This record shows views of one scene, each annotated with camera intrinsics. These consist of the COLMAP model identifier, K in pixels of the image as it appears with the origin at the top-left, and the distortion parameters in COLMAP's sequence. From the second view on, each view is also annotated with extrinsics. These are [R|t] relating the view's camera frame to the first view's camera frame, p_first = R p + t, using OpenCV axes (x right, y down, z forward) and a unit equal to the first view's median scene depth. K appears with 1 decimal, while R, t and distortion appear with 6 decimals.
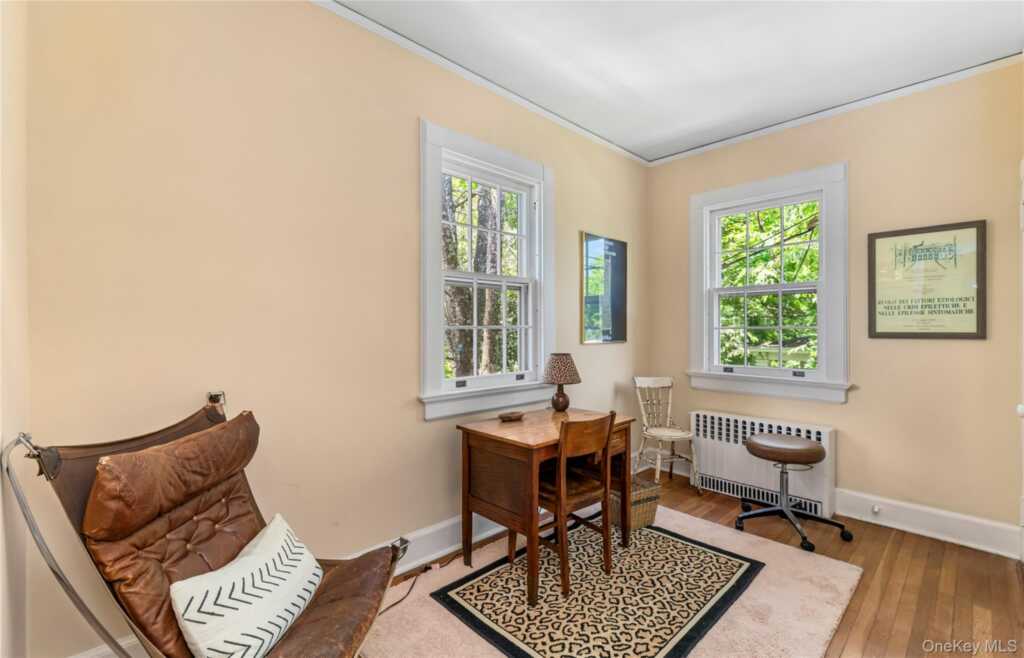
lens RADIAL K [[446.9, 0, 514.5], [0, 446.9, 325.5], [0, 0, 1]] dist [-0.001485, 0.000010]
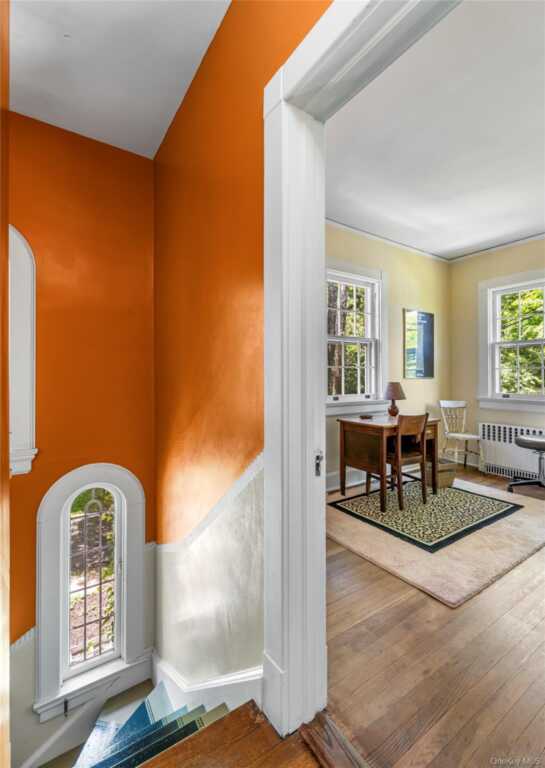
lens RADIAL K [[349.8, 0, 272.4], [0, 349.8, 369.4], [0, 0, 1]] dist [0.003940, -0.000362]
pose [[0.984076, -0.001939, -0.177740, -0.124117], [-0.000198, 0.999928, -0.012003, 0.032125], [0.177750, 0.011847, 0.984004, -0.436008]]
